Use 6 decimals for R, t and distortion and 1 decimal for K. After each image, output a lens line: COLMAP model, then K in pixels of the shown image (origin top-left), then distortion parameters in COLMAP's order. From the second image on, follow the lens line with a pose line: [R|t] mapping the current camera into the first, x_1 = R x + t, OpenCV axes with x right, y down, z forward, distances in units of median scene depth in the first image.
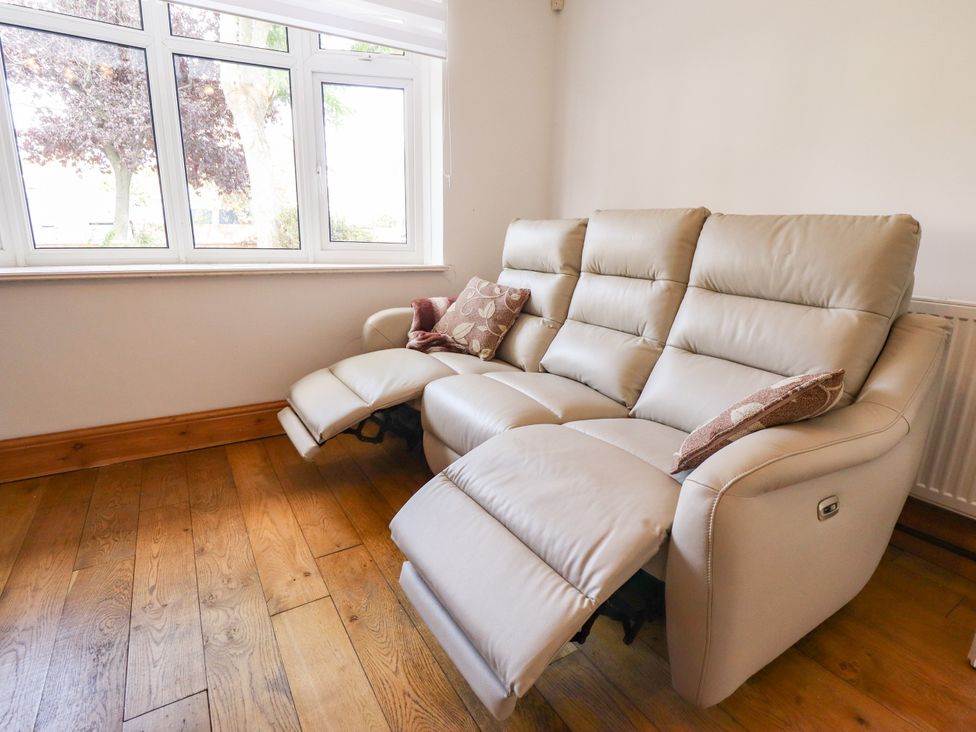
lens RADIAL K [[527.0, 0, 488.0], [0, 527.0, 366.0], [0, 0, 1]] dist [0.003139, -0.015519]
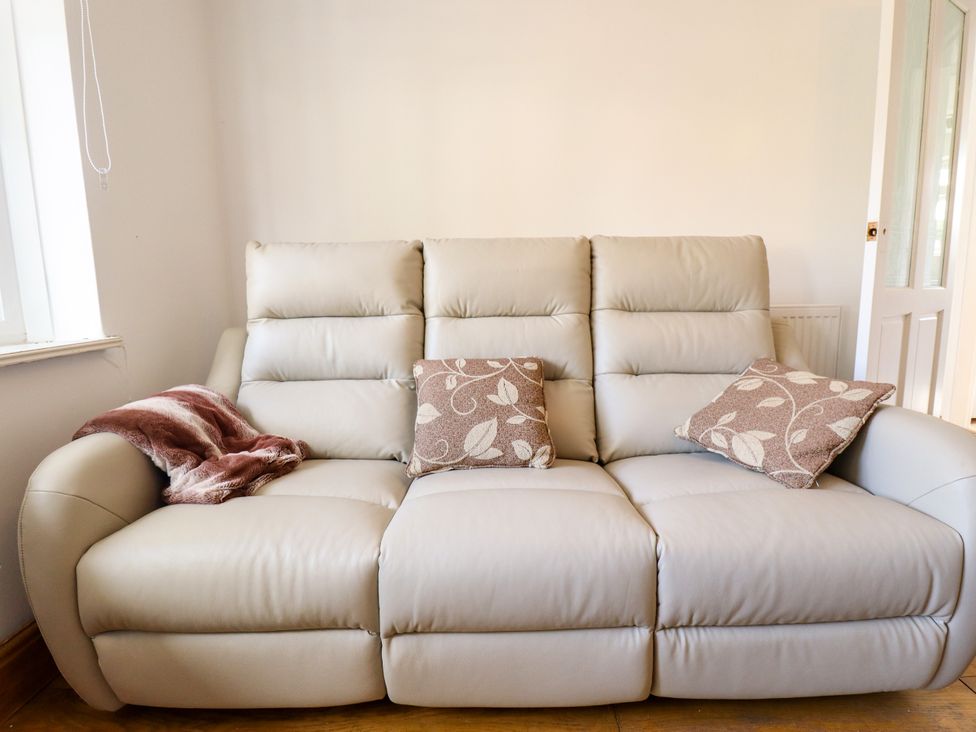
lens RADIAL K [[527.0, 0, 488.0], [0, 527.0, 366.0], [0, 0, 1]] dist [0.003139, -0.015519]
pose [[0.459569, -0.234176, 0.856713, -0.635089], [0.230245, 0.963049, 0.139731, -0.265543], [-0.857778, 0.133038, 0.496505, 0.816042]]
